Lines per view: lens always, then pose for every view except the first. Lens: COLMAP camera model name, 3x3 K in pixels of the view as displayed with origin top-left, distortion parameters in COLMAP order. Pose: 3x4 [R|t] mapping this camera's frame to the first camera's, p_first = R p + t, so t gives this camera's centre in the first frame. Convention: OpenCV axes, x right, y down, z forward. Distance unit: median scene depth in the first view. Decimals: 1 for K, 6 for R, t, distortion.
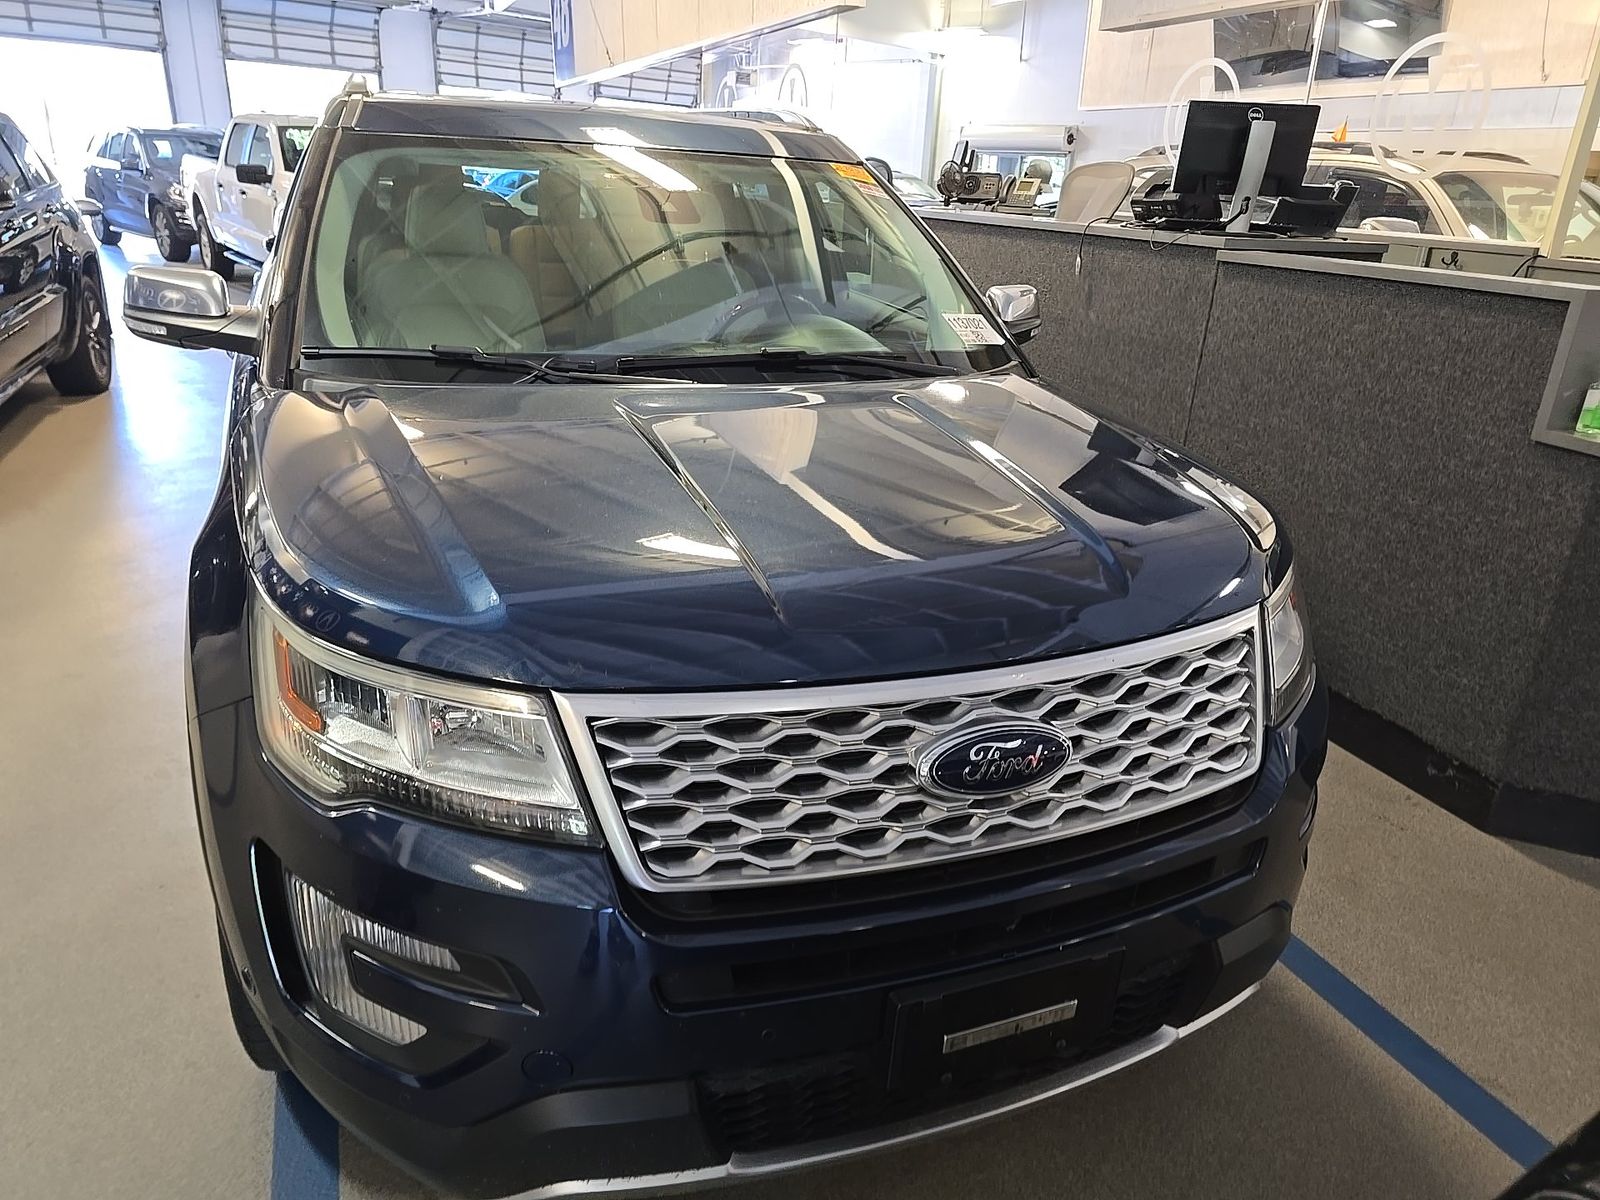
lens RADIAL K [[1071.9, 0, 806.7], [0, 1071.9, 597.5], [0, 0, 1]] dist [0.030012, -0.018217]
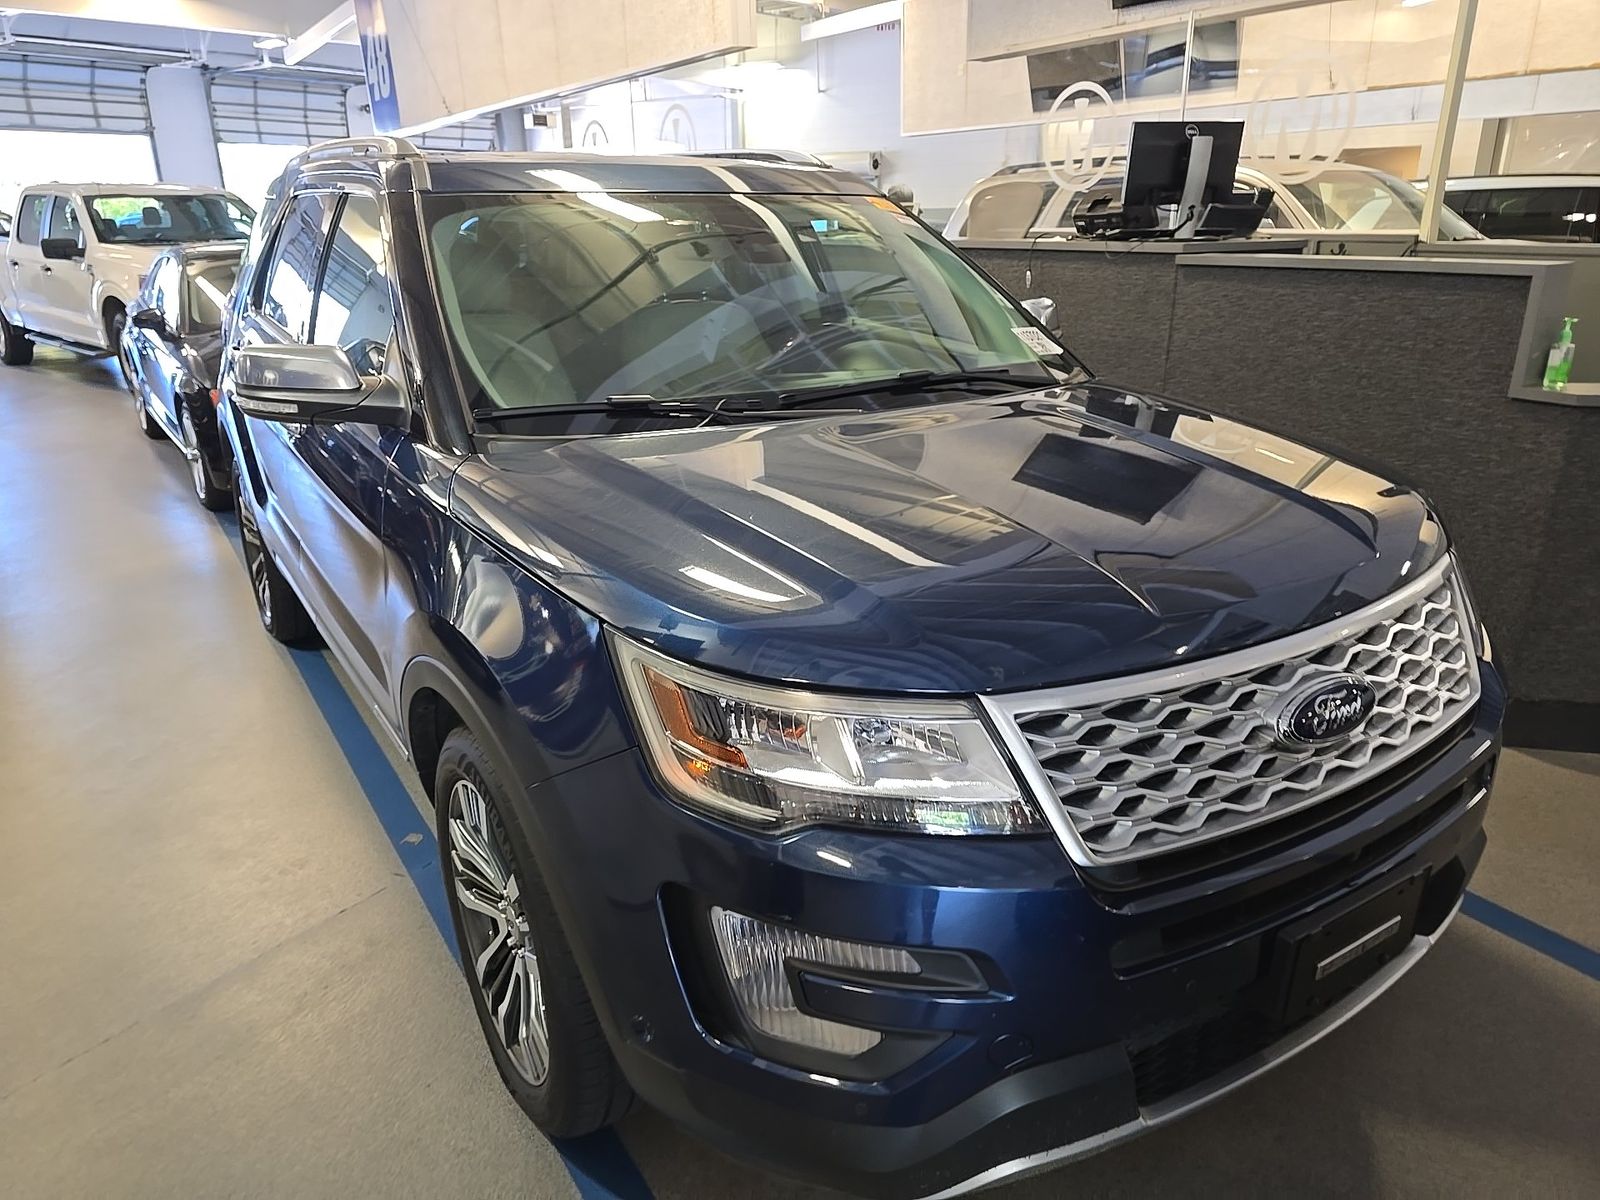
lens RADIAL K [[1071.9, 0, 791.2], [0, 1071.9, 601.0], [0, 0, 1]] dist [0.030012, -0.018217]
pose [[0.981249, -0.117560, 0.152744, -0.228143], [0.121107, 0.992539, -0.014101, -0.005798], [-0.149947, 0.032335, 0.988165, -0.012358]]
